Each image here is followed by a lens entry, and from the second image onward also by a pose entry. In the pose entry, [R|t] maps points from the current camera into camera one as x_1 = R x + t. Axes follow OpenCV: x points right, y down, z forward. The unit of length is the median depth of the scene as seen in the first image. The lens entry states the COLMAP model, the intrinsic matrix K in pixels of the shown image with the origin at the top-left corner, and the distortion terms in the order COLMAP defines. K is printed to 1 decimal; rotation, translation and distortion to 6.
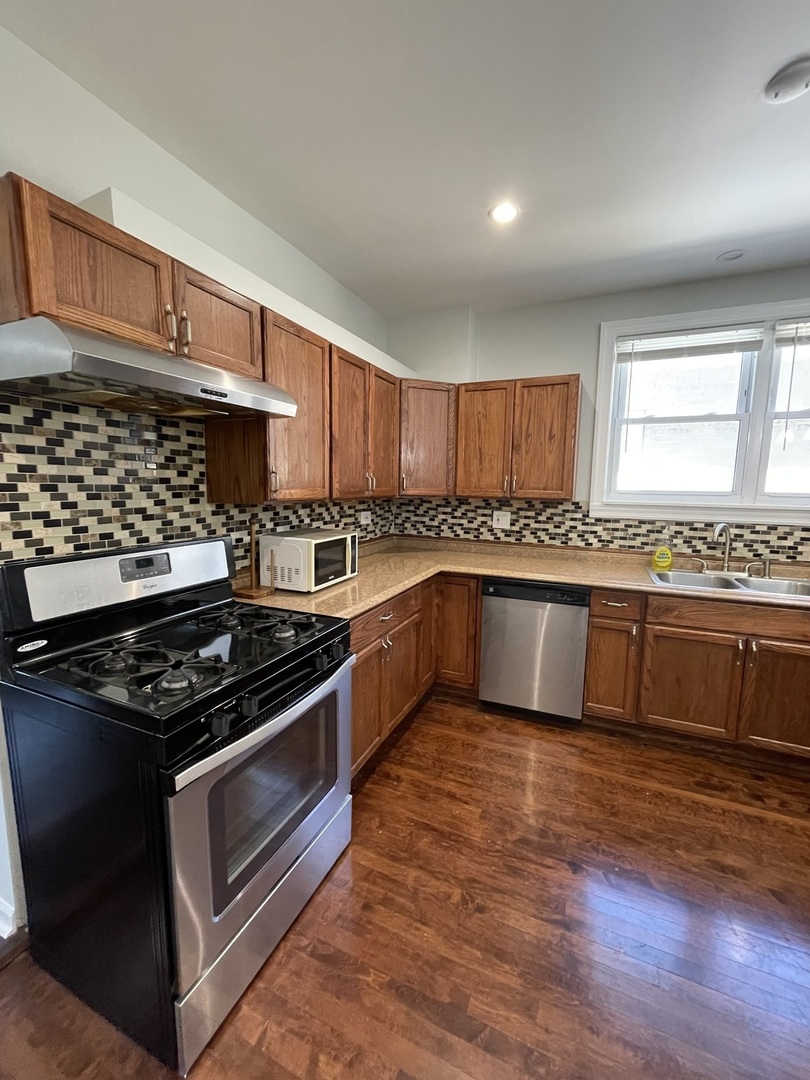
lens RADIAL K [[435.8, 0, 407.8], [0, 435.8, 537.5], [0, 0, 1]] dist [-0.003646, -0.000304]
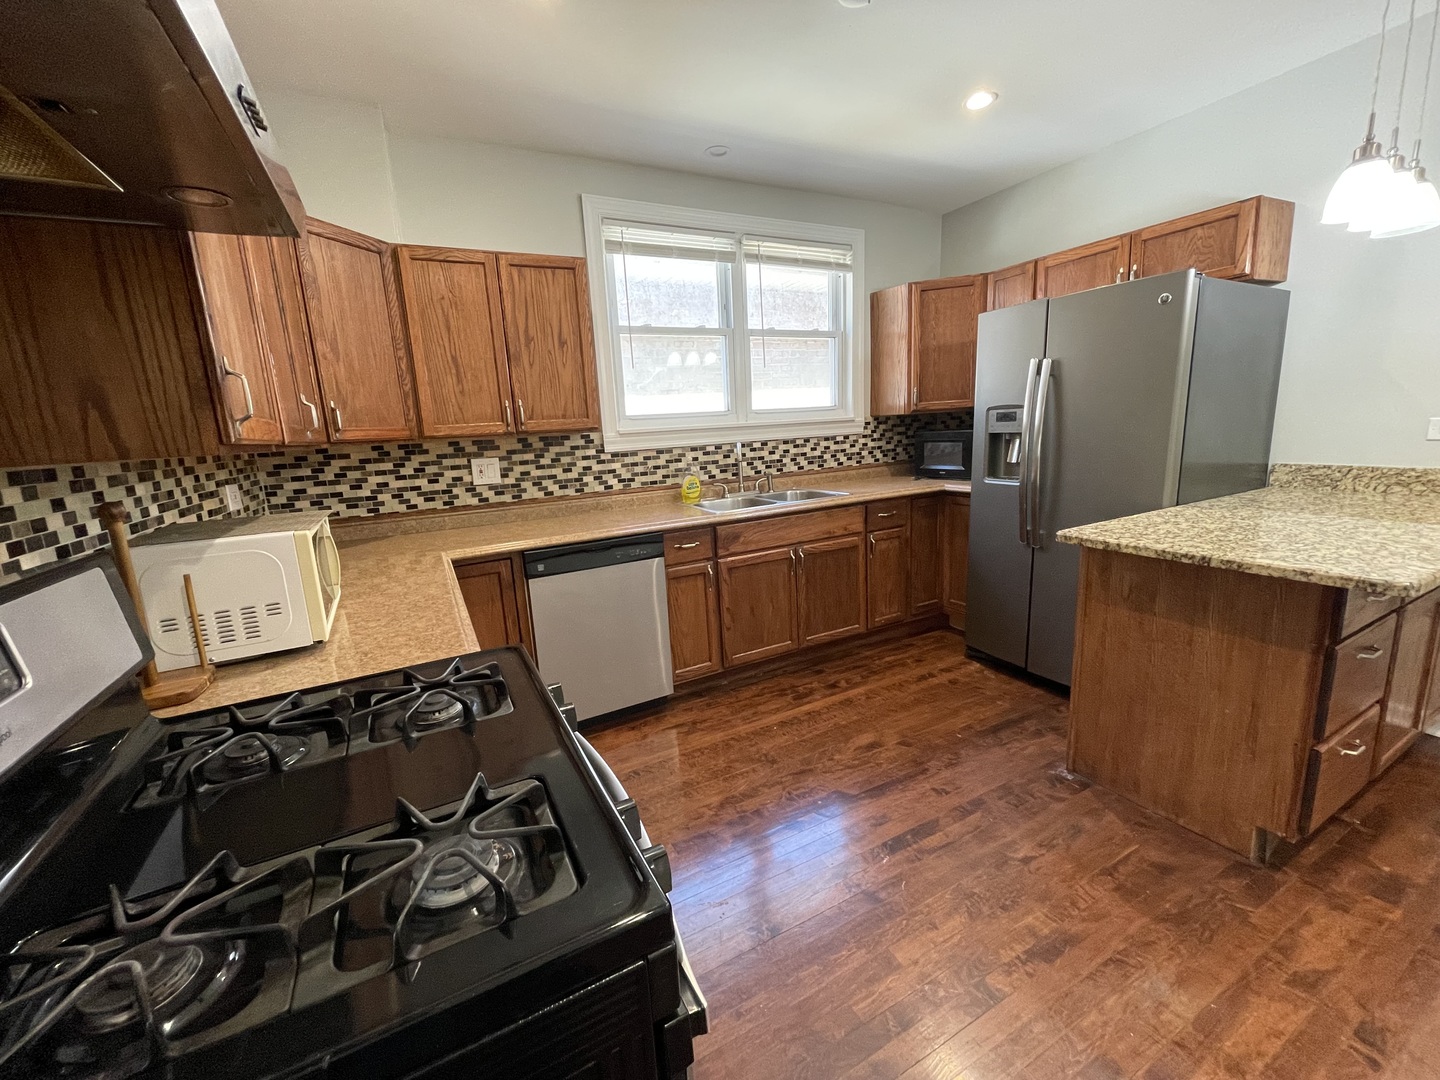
lens RADIAL K [[581.1, 0, 717.3], [0, 581.1, 536.0], [0, 0, 1]] dist [-0.003646, -0.000304]
pose [[0.621758, -0.197161, 0.757987, -0.311654], [0.159340, 0.979399, 0.124050, 0.003222], [-0.766829, 0.043648, 0.640365, 0.210668]]
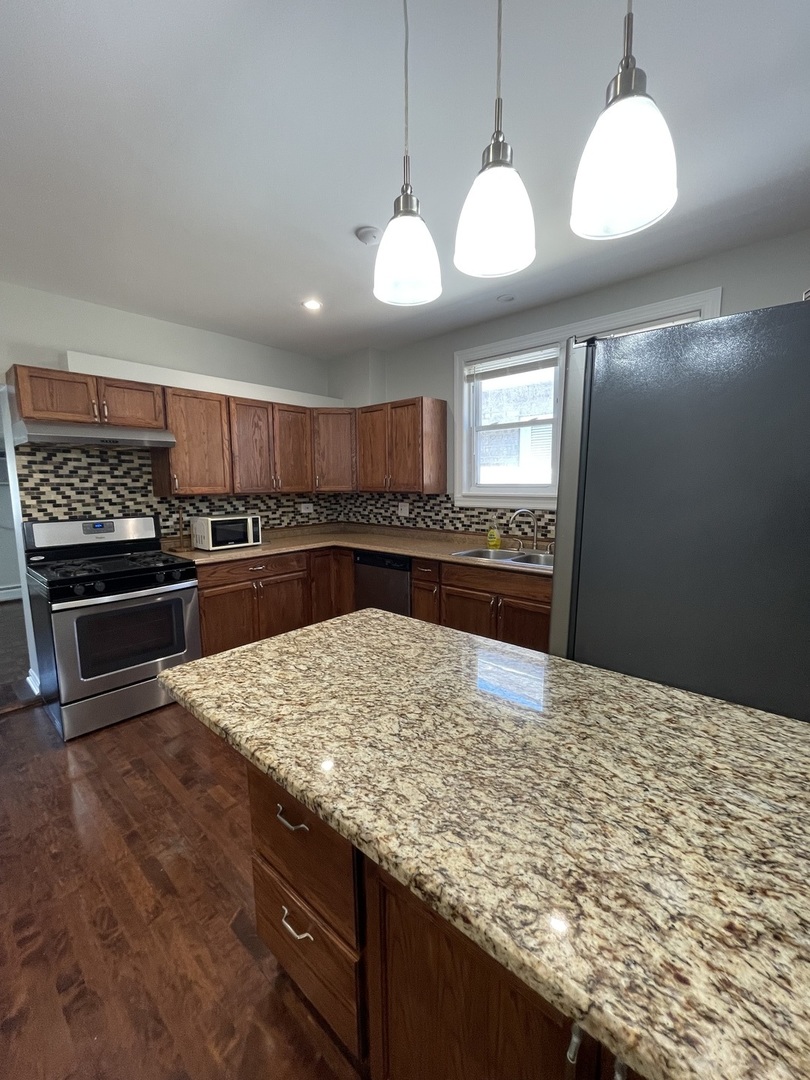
lens RADIAL K [[435.8, 0, 407.4], [0, 435.8, 536.7], [0, 0, 1]] dist [-0.003646, -0.000304]
pose [[0.952250, 0.015566, -0.304922, 0.756816], [-0.016206, 0.999869, 0.000434, 0.047360], [0.304889, 0.004529, 0.952377, -0.261092]]
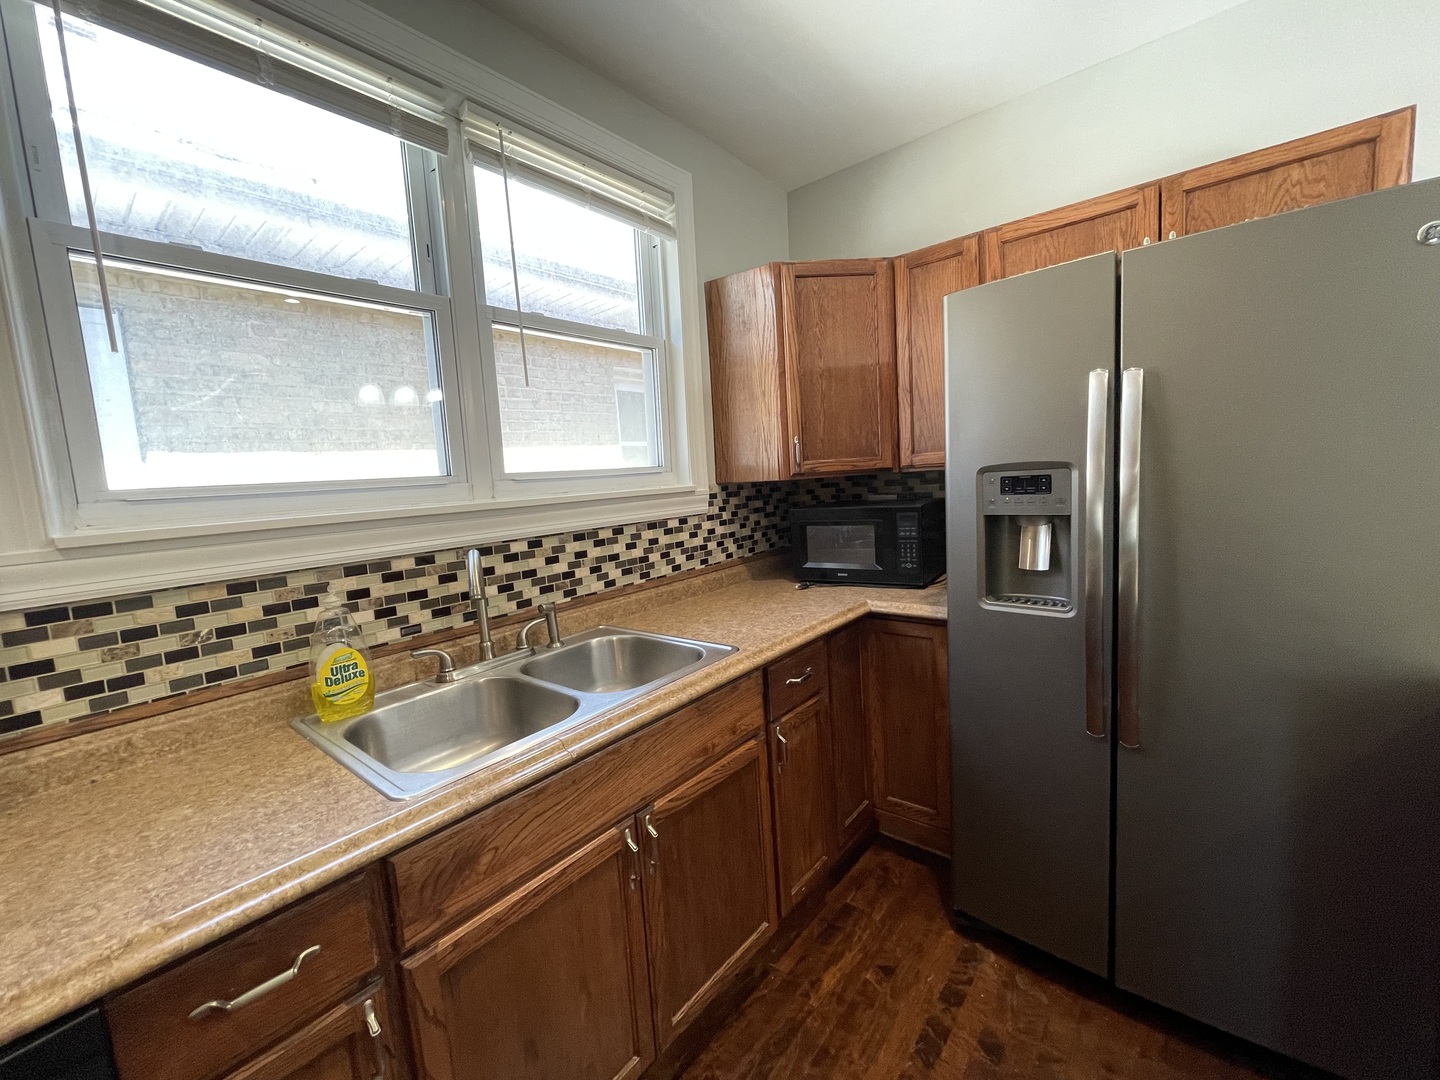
lens RADIAL K [[581.1, 0, 715.7], [0, 581.1, 534.2], [0, 0, 1]] dist [-0.003646, -0.000304]
pose [[0.271353, -0.130489, 0.953593, 0.261801], [0.183564, 0.979597, 0.081812, -0.047800], [-0.944813, 0.152846, 0.289770, 0.603431]]
